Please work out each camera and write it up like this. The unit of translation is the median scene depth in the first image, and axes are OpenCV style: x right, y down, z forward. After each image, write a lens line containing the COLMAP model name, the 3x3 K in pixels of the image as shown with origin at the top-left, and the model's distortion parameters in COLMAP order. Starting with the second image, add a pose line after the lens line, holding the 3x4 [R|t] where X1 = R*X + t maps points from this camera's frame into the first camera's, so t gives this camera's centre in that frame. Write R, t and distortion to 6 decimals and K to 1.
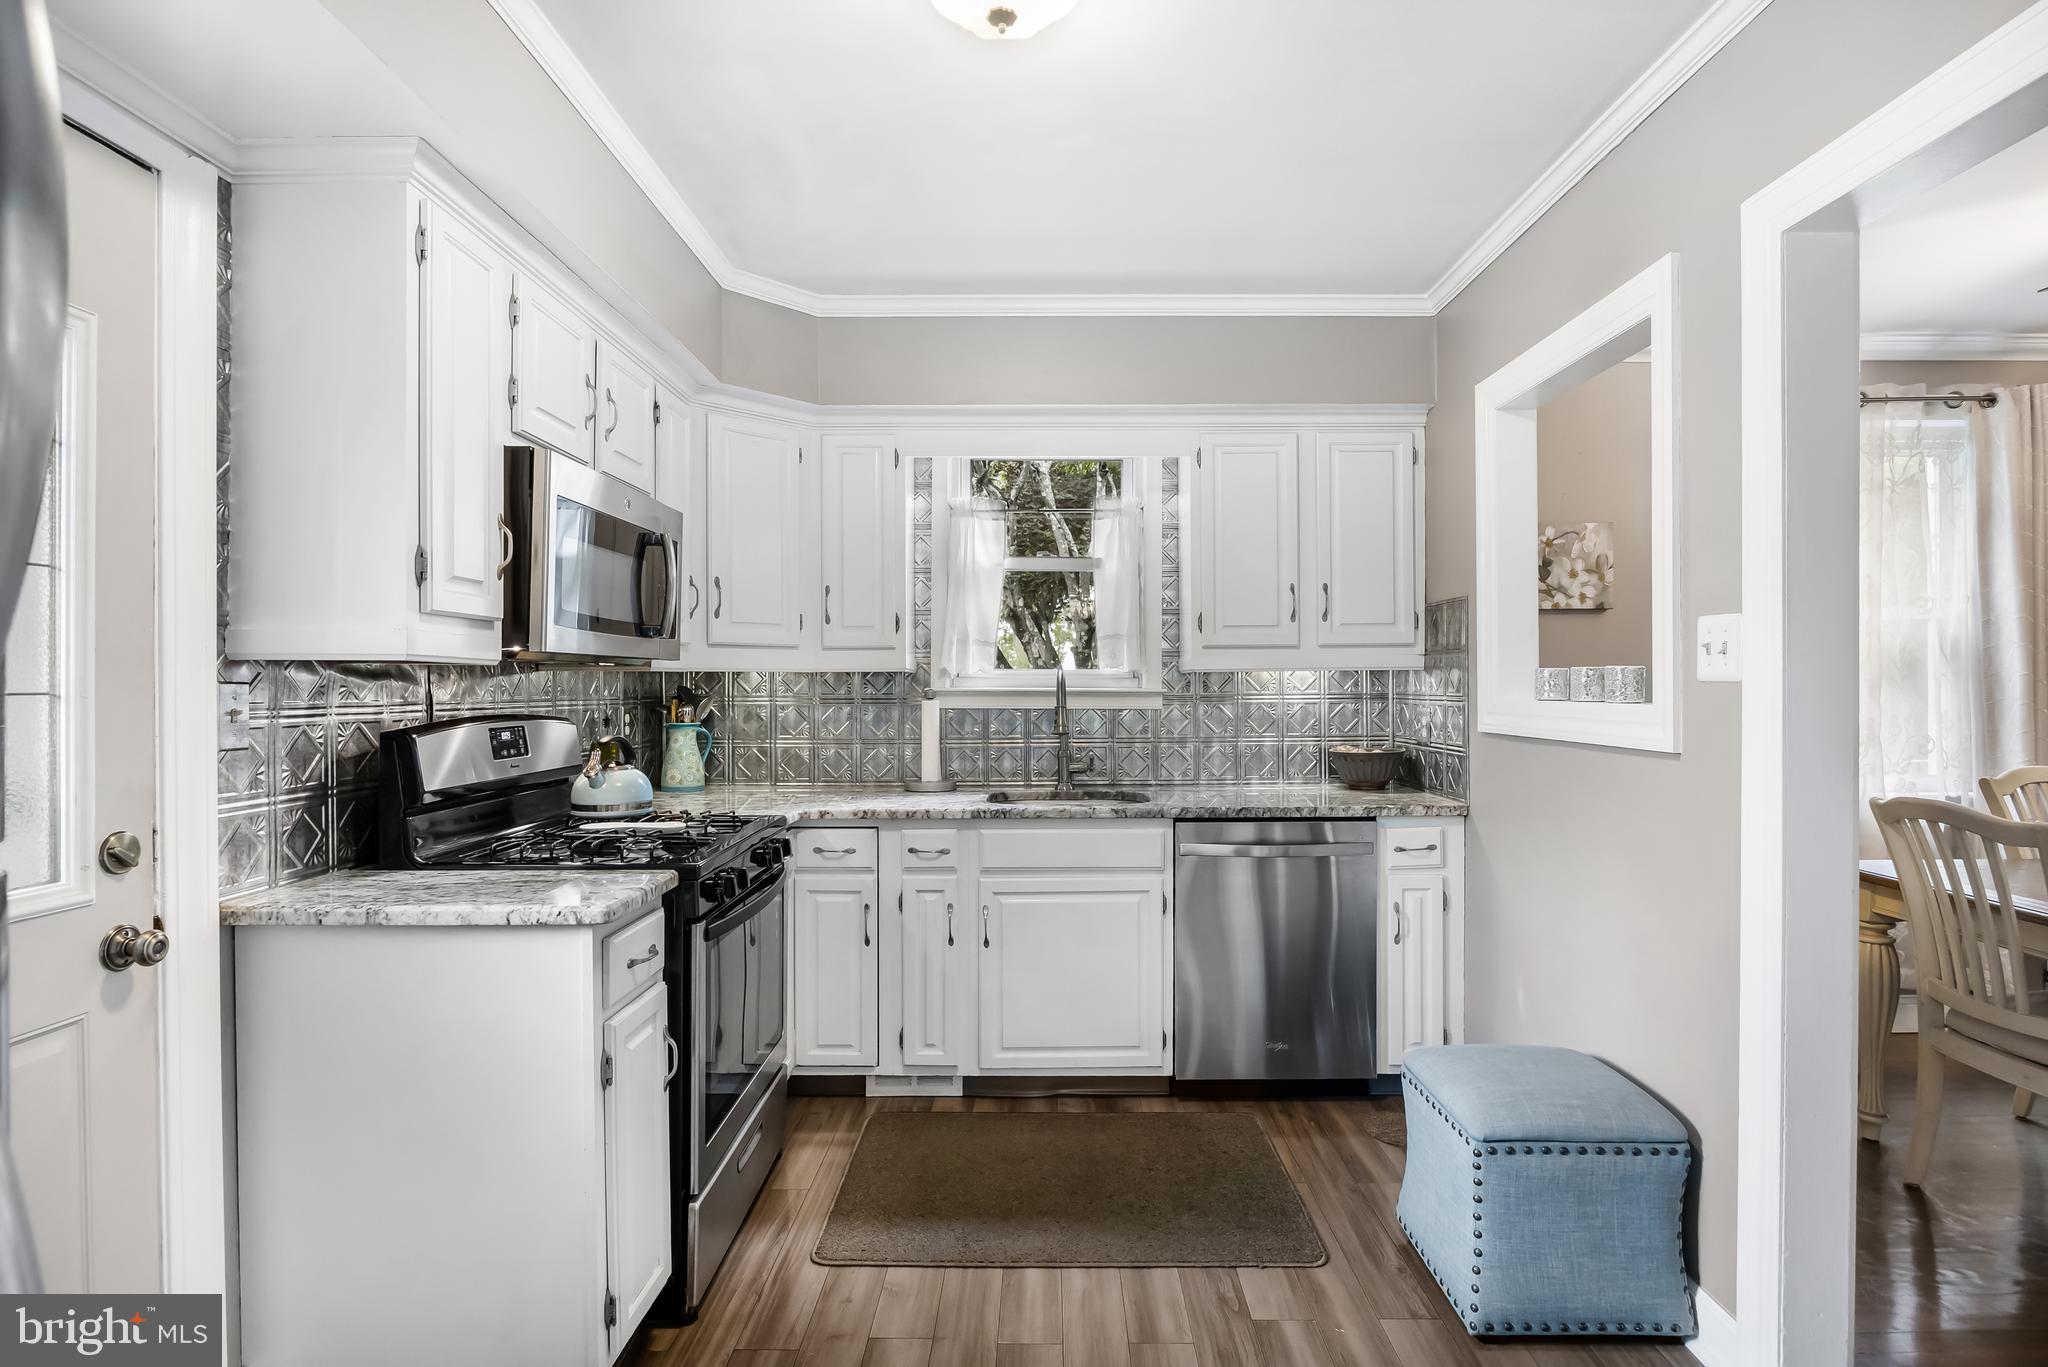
lens RADIAL K [[1022.9, 0, 1027.9], [0, 1022.9, 690.0], [0, 0, 1]] dist [-0.016567, 0.000612]
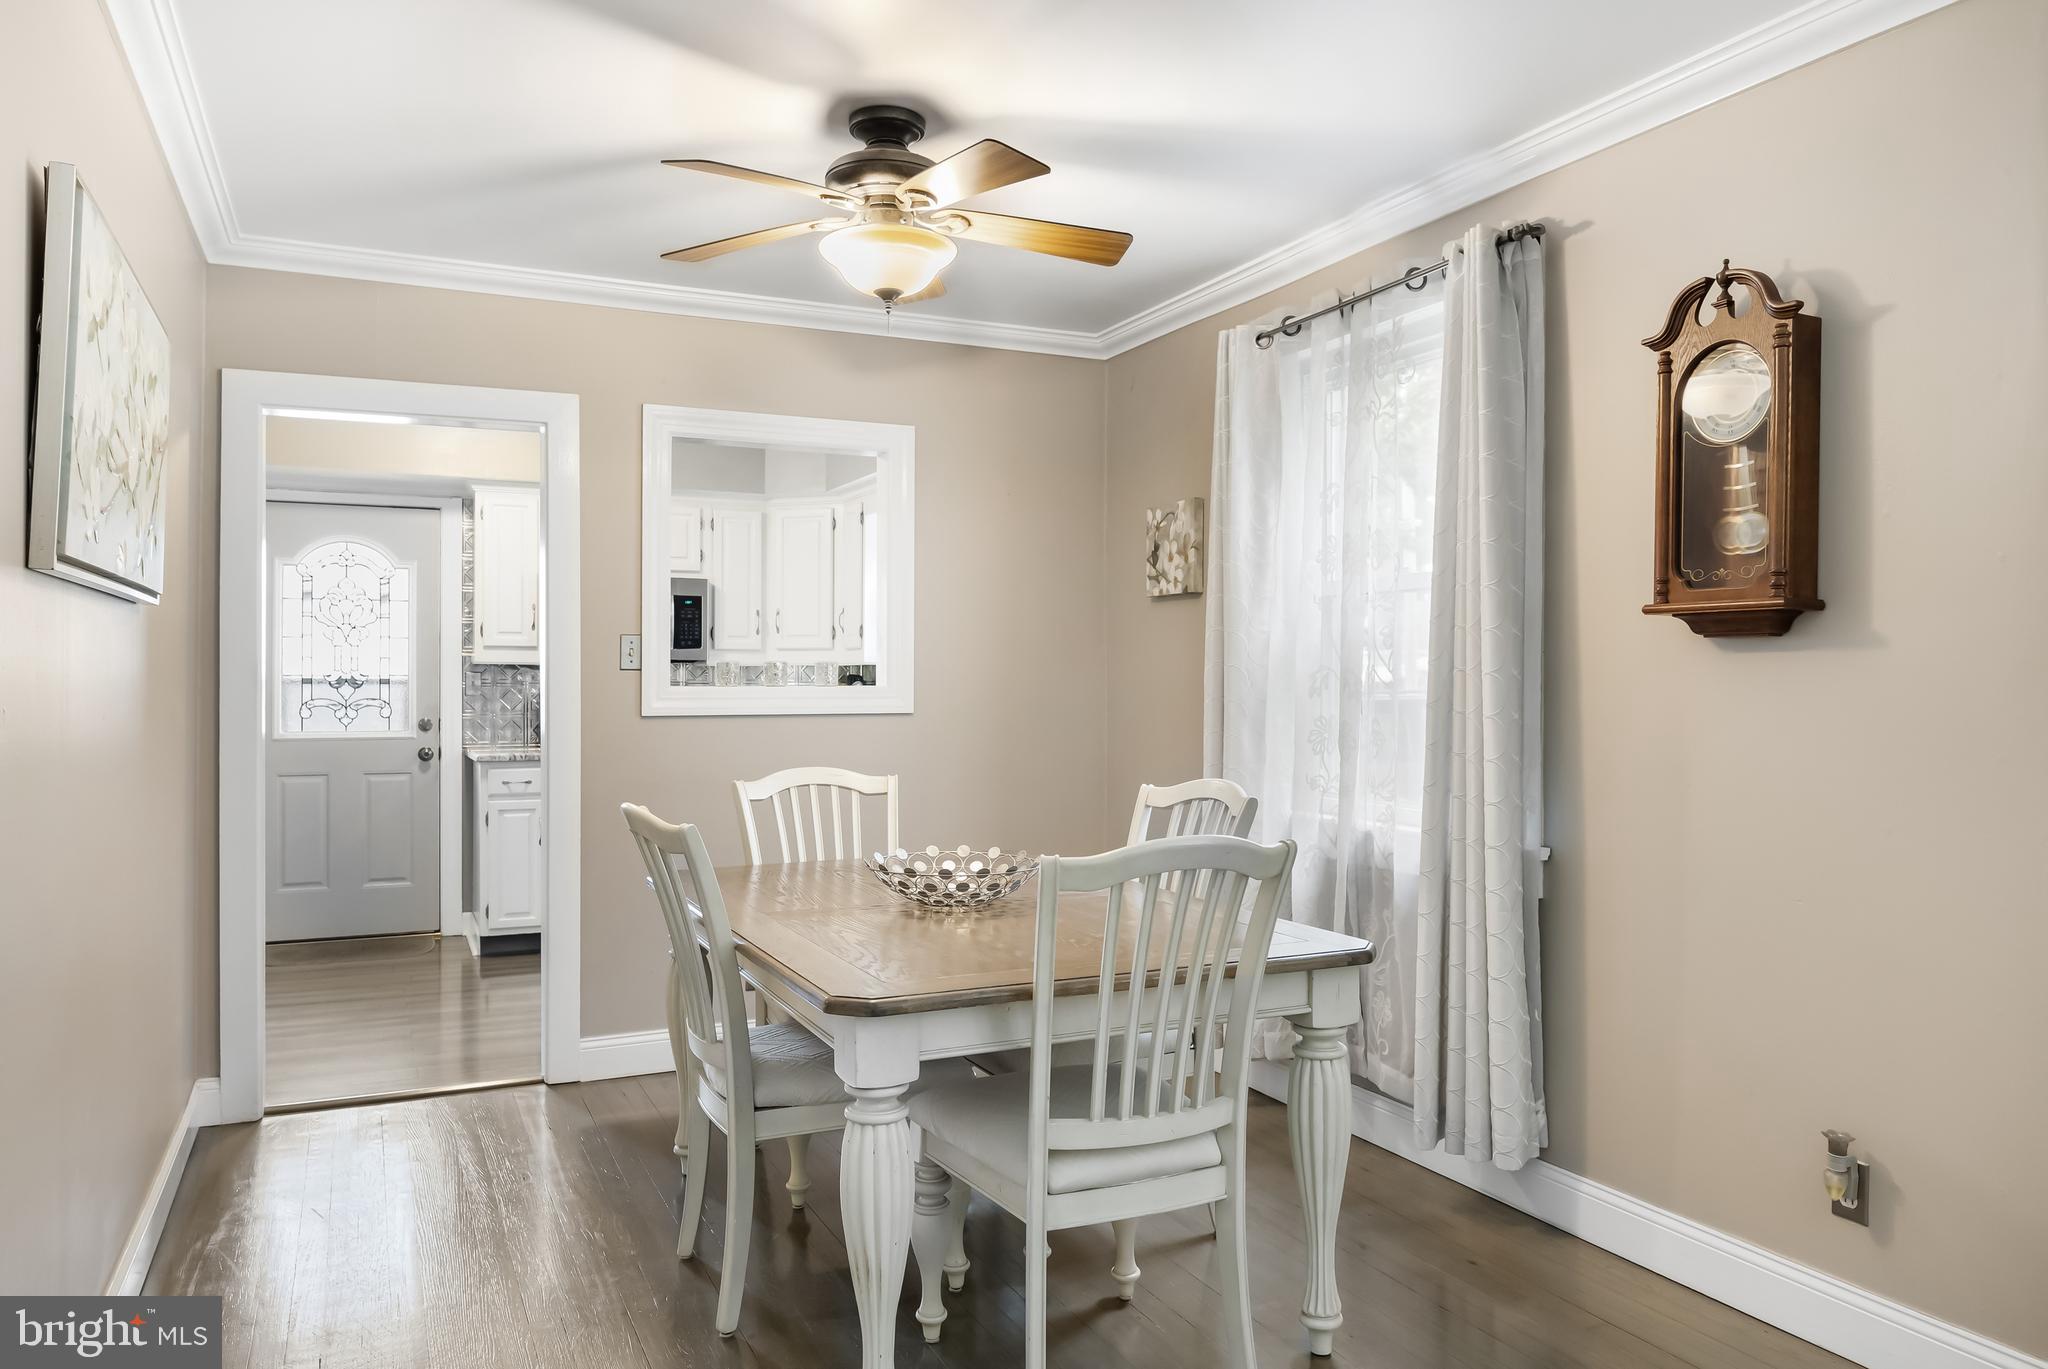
lens RADIAL K [[1411.3, 0, 1031.2], [0, 1411.3, 676.8], [0, 0, 1]] dist [-0.009936, -0.001385]
pose [[0.439656, 0.003726, -0.898159, 1.913912], [-0.006896, 0.999976, 0.000773, -0.004172], [0.898140, 0.005854, 0.439671, 0.361207]]
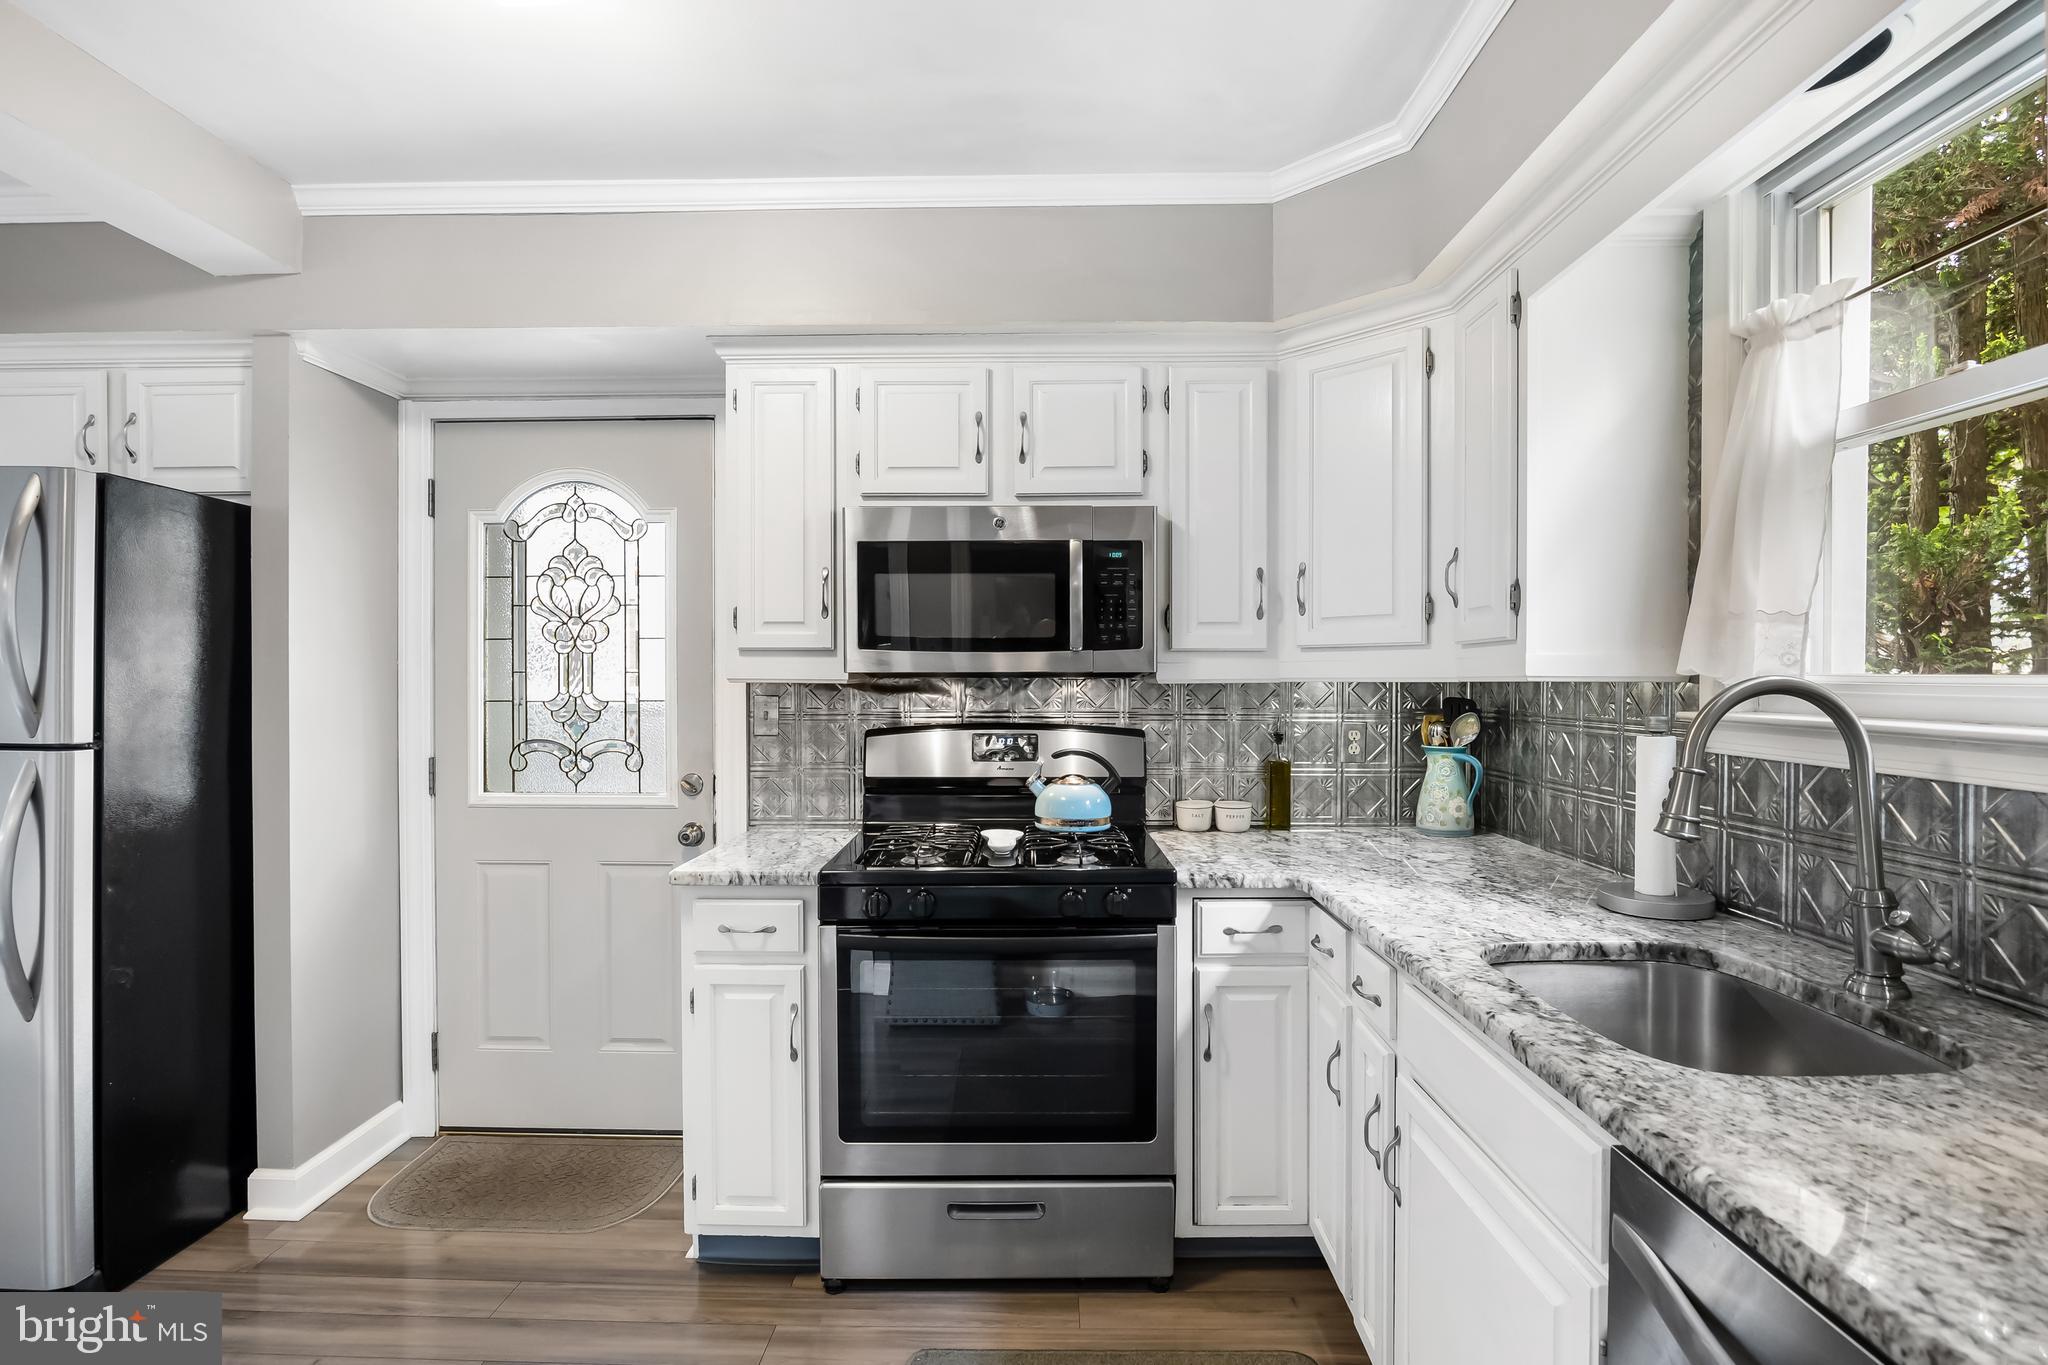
lens RADIAL K [[967.2, 0, 1036.2], [0, 967.2, 682.3], [0, 0, 1]] dist [-0.009925, -0.000660]
pose [[-0.001281, 0.004673, -0.999988, 0.443630], [-0.003749, 0.999982, 0.004678, -0.020741], [0.999992, 0.003755, -0.001263, 0.788199]]
